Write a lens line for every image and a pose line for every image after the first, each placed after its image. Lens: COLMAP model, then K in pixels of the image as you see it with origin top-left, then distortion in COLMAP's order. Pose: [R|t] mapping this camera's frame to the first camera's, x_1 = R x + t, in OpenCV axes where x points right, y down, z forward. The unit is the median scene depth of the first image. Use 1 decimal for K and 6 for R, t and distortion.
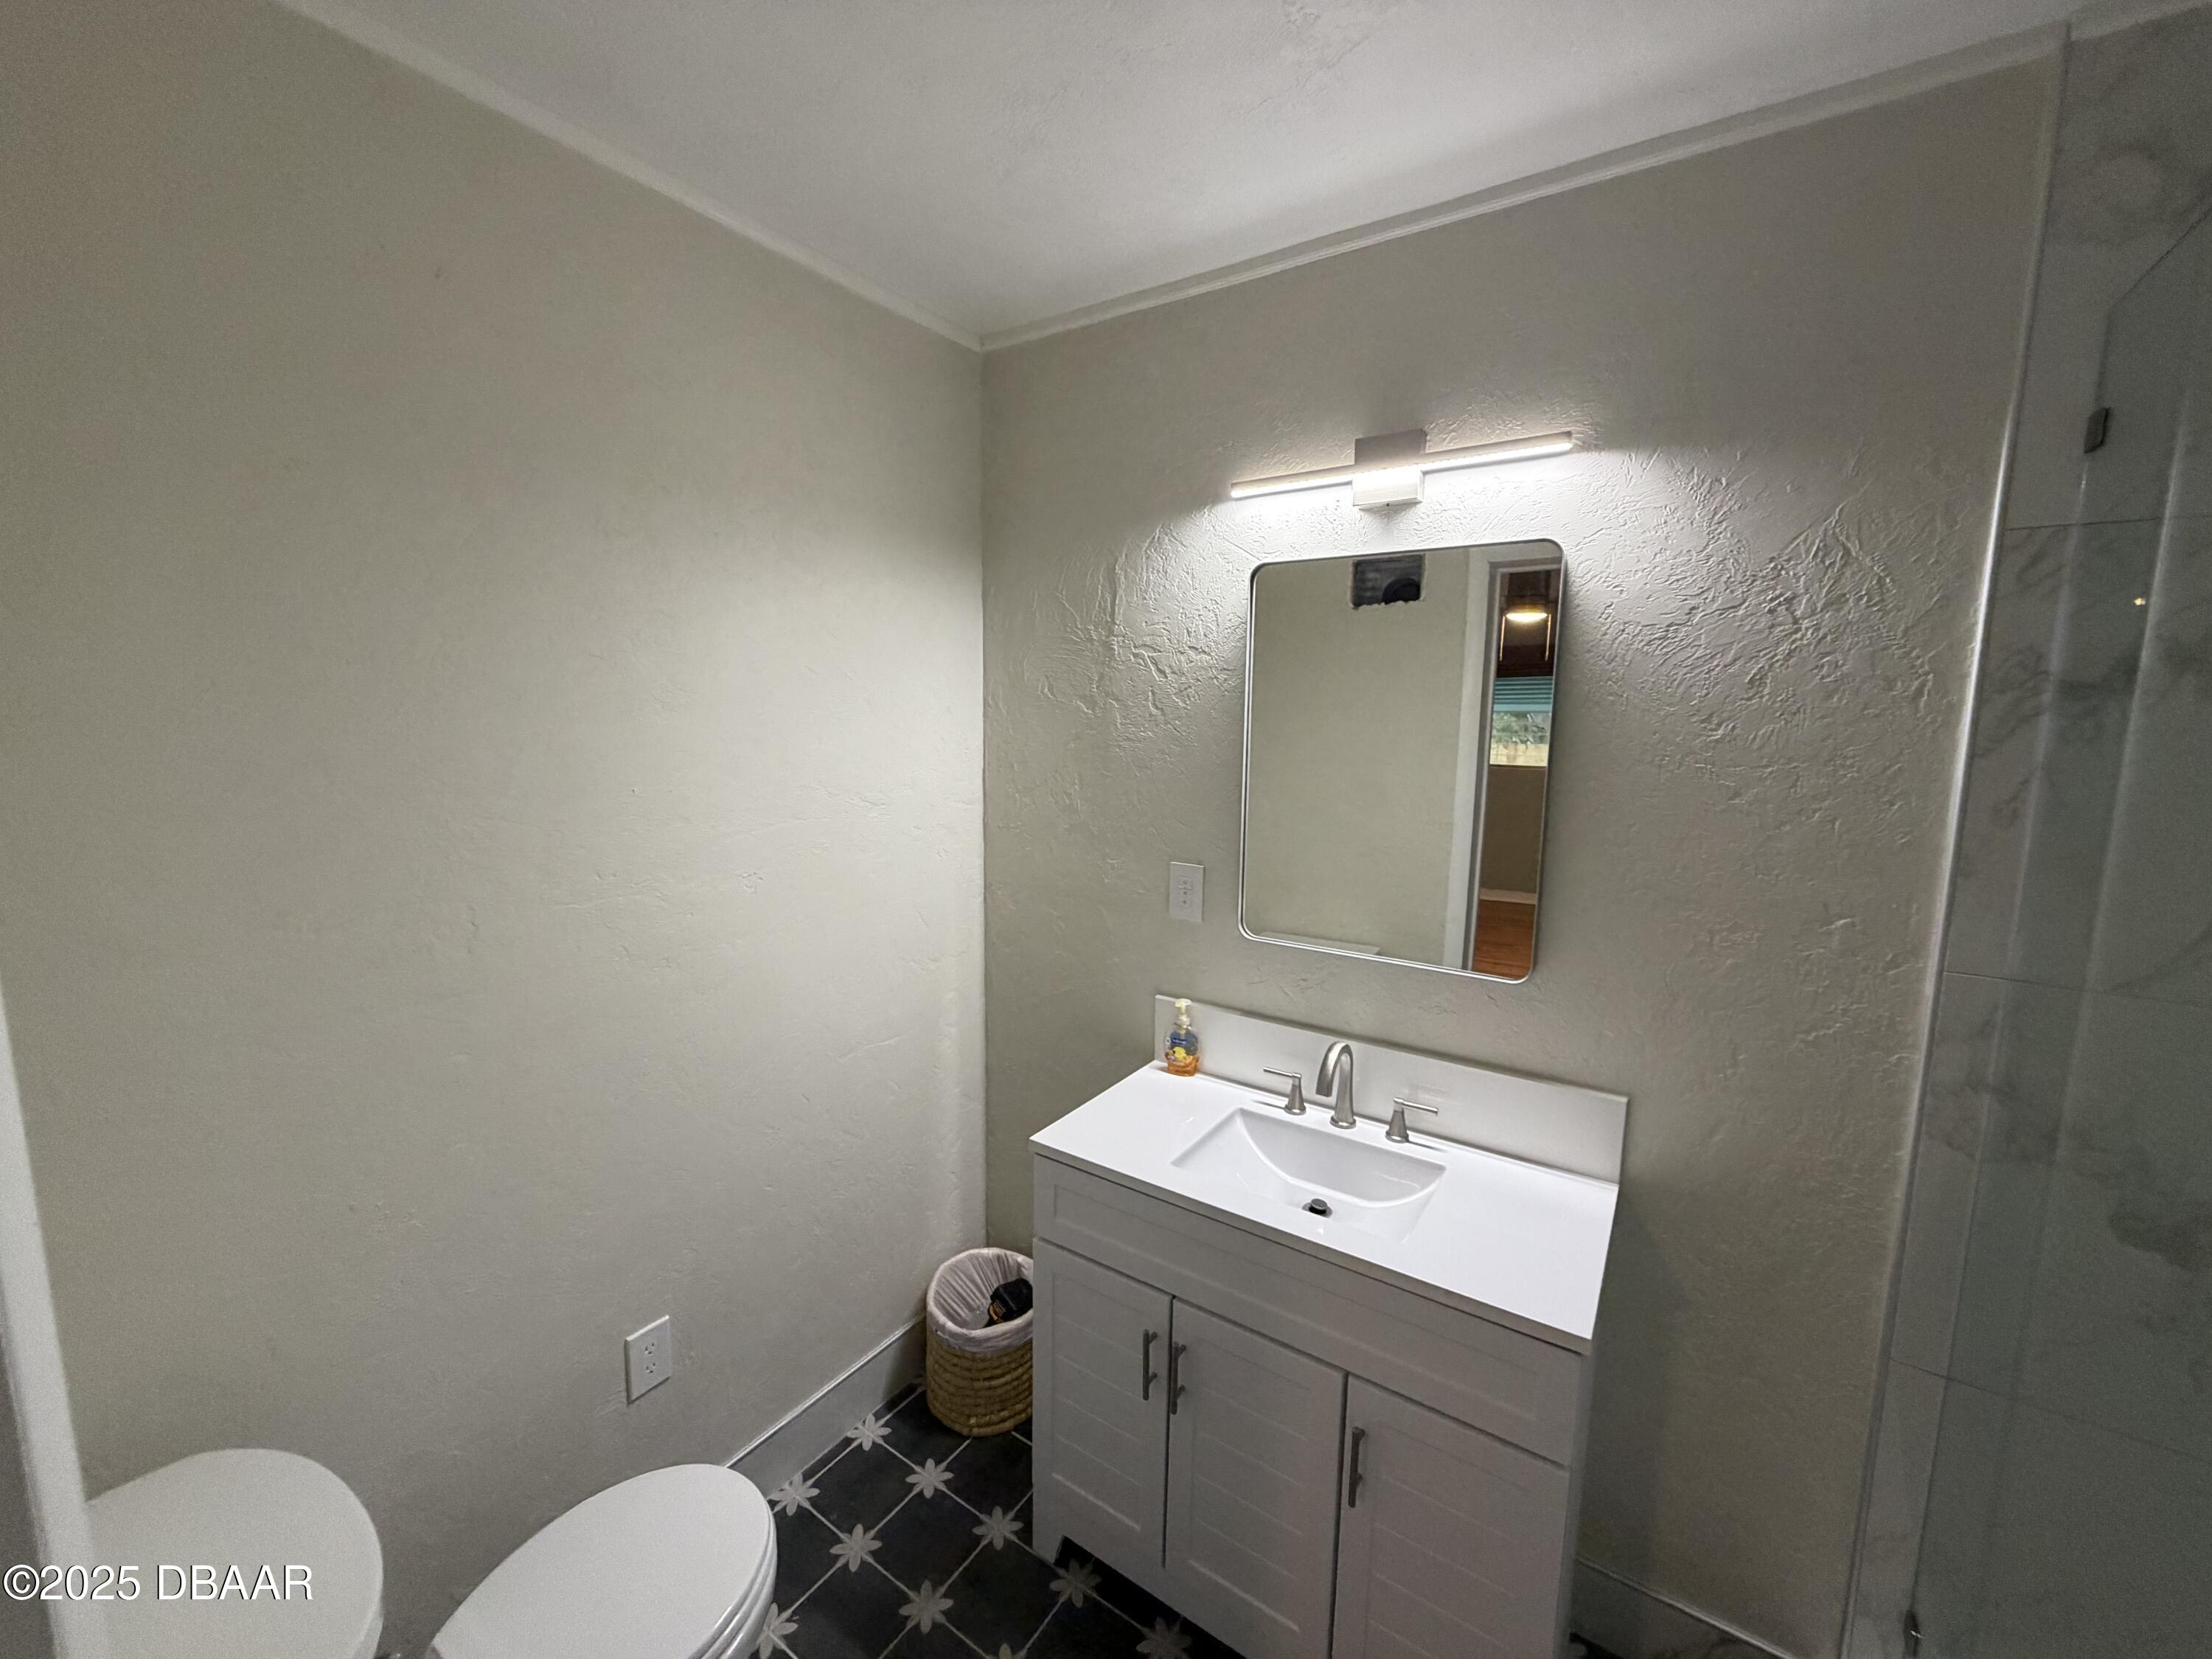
lens RADIAL K [[891.9, 0, 1089.1], [0, 891.9, 826.8], [0, 0, 1]] dist [0.001040, 0.000253]
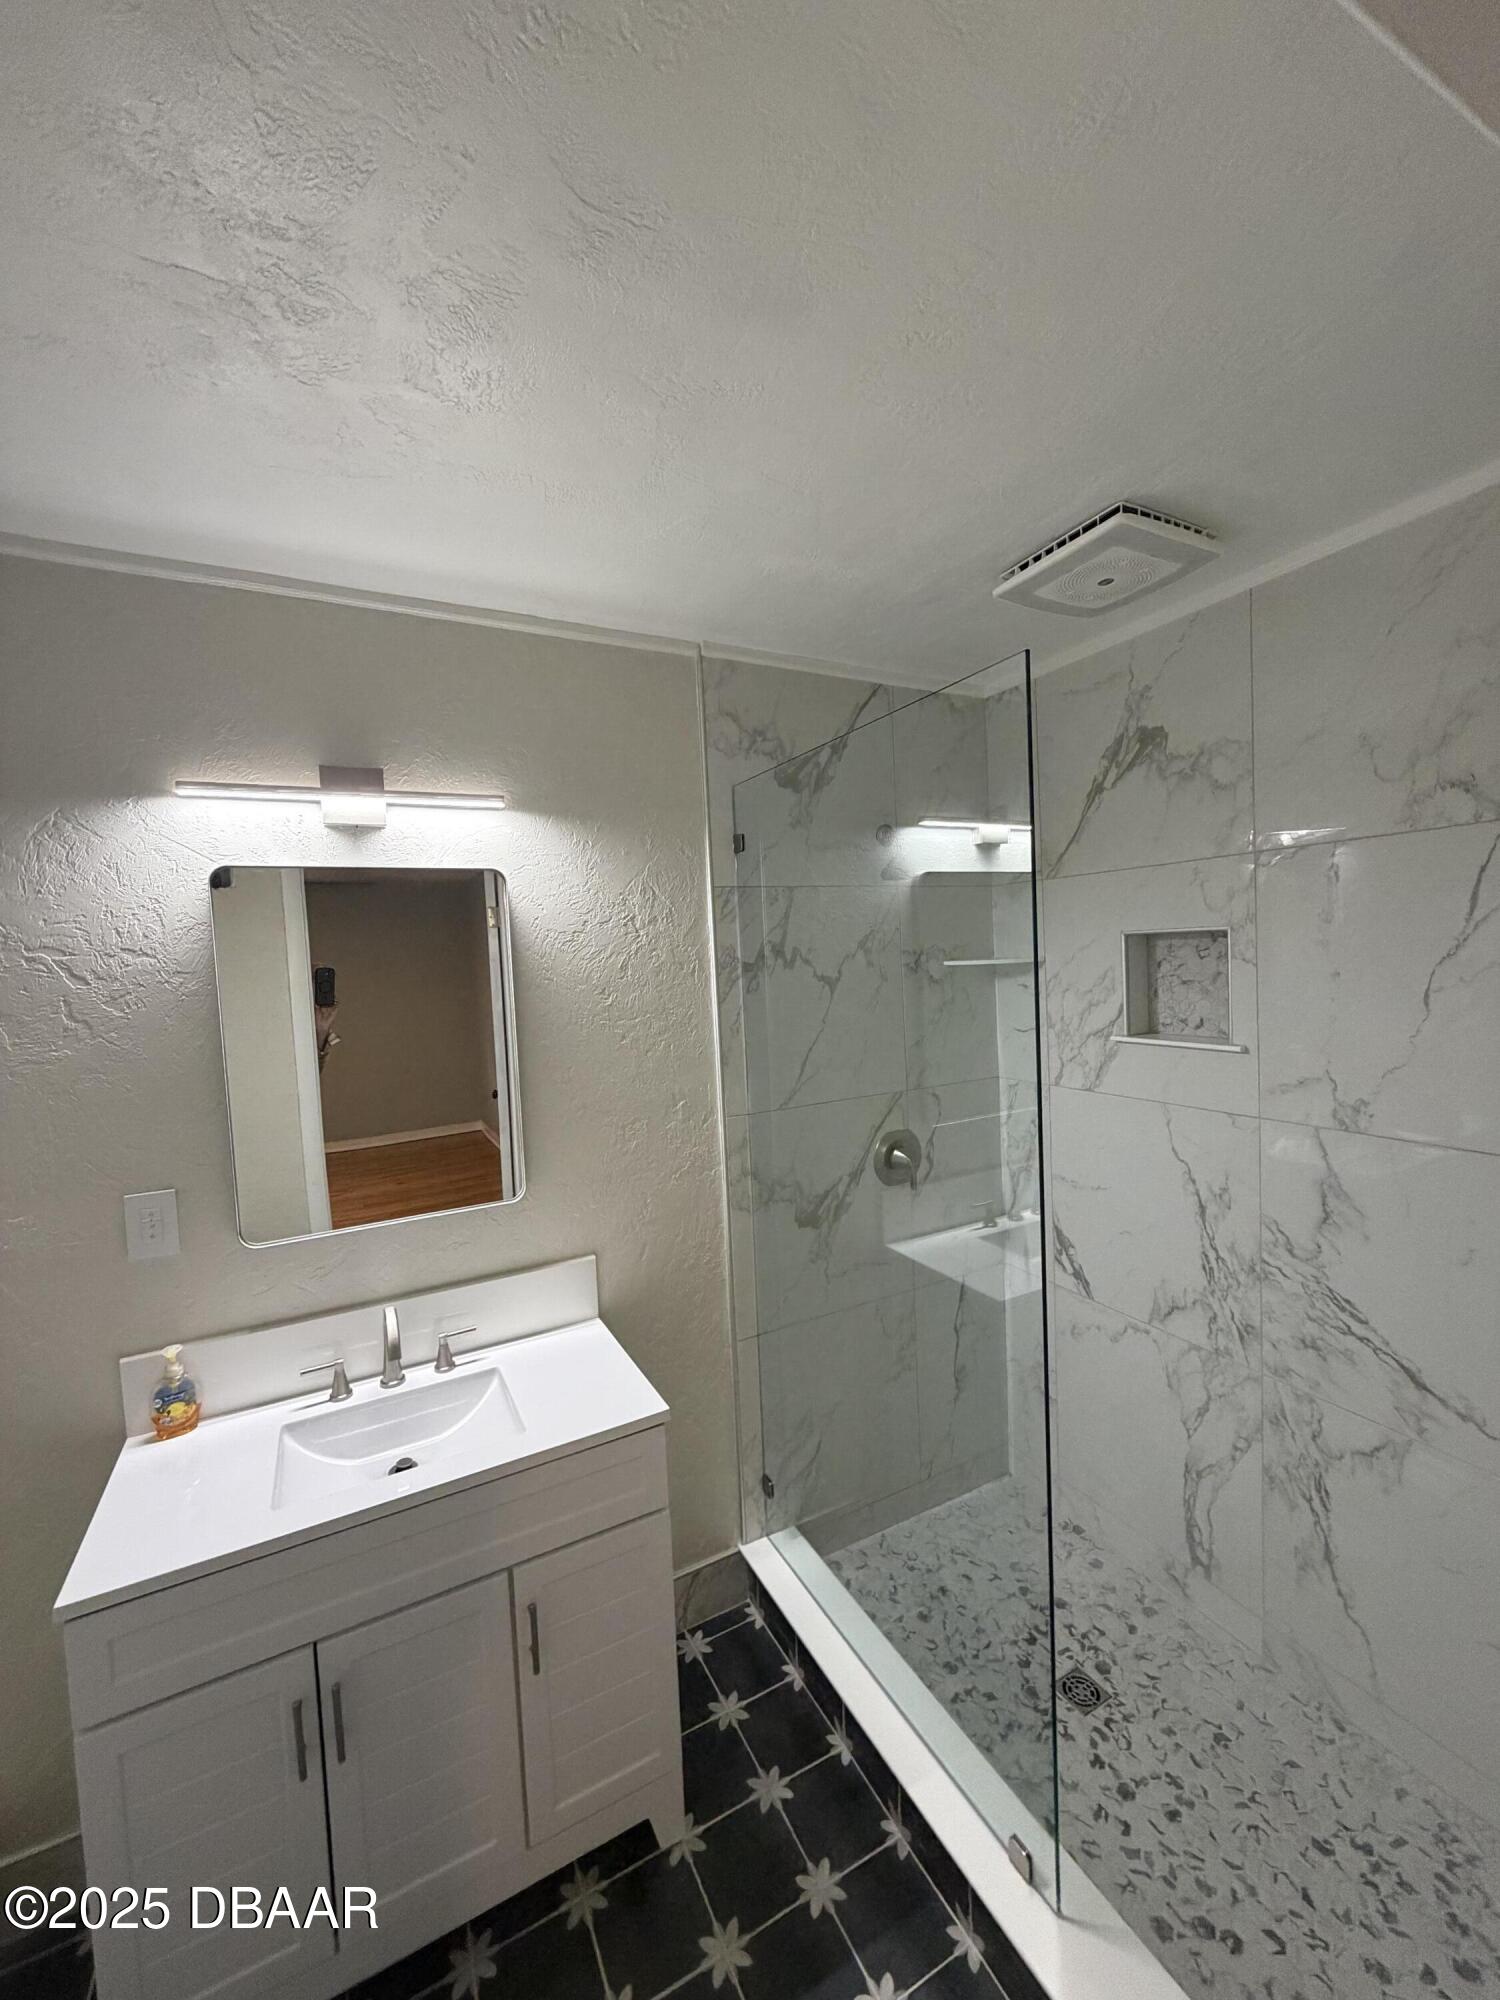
lens RADIAL K [[806.4, 0, 733.0], [0, 806.4, 1006.7], [0, 0, 1]] dist [0.001040, 0.000253]
pose [[0.467761, -0.084222, 0.879833, -0.354635], [0.170373, 0.985373, 0.003746, -0.050898], [-0.867279, 0.148147, 0.475268, 0.114658]]
